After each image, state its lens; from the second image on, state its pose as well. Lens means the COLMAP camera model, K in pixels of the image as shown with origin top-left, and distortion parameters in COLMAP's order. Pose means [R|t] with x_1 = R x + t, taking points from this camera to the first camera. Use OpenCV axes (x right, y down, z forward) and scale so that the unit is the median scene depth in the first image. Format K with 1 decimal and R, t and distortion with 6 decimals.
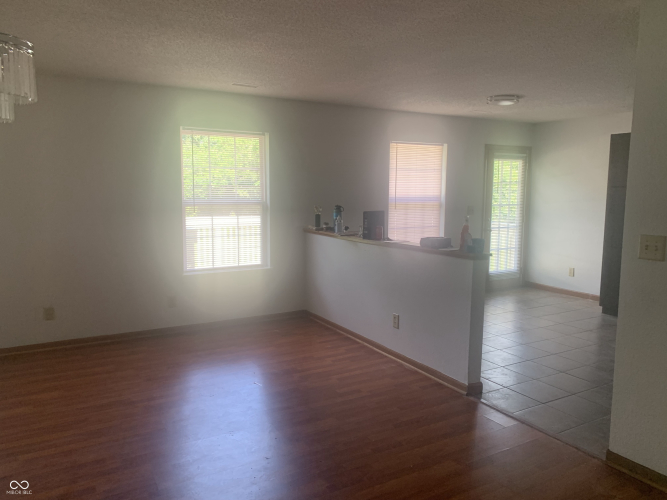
lens RADIAL K [[494.2, 0, 333.1], [0, 494.2, 243.7], [0, 0, 1]] dist [0.024328, -0.021904]
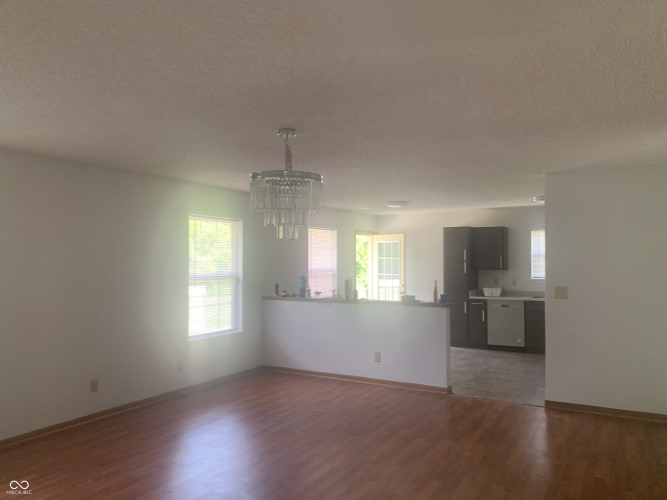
lens RADIAL K [[494.2, 0, 331.4], [0, 494.2, 254.8], [0, 0, 1]] dist [0.024328, -0.021904]
pose [[0.871745, -0.002098, 0.489956, -0.592314], [0.060517, 0.992795, -0.103423, 0.004004], [-0.486209, 0.119809, 0.865590, -0.173512]]
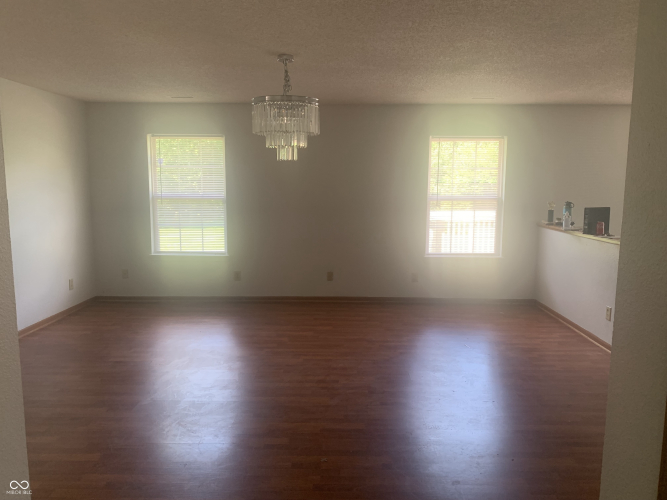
lens RADIAL K [[494.2, 0, 346.8], [0, 494.2, 244.2], [0, 0, 1]] dist [0.024328, -0.021904]
pose [[0.864826, 0.059657, -0.498514, 0.143496], [-0.054145, 0.998207, 0.025525, 0.012042], [0.499143, 0.004918, 0.866506, -0.163872]]
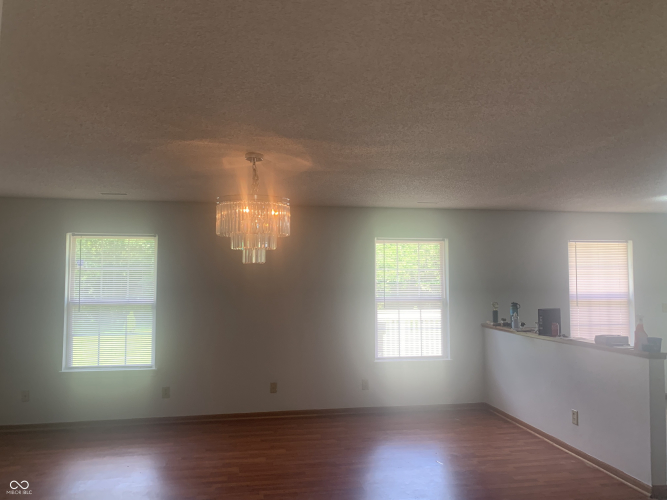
lens RADIAL K [[494.2, 0, 342.1], [0, 494.2, 252.4], [0, 0, 1]] dist [0.024328, -0.021904]
pose [[0.941115, -0.027835, -0.336939, 0.025876], [-0.029255, 0.986162, -0.163182, 0.001609], [0.336818, 0.163431, 0.927278, -0.152117]]
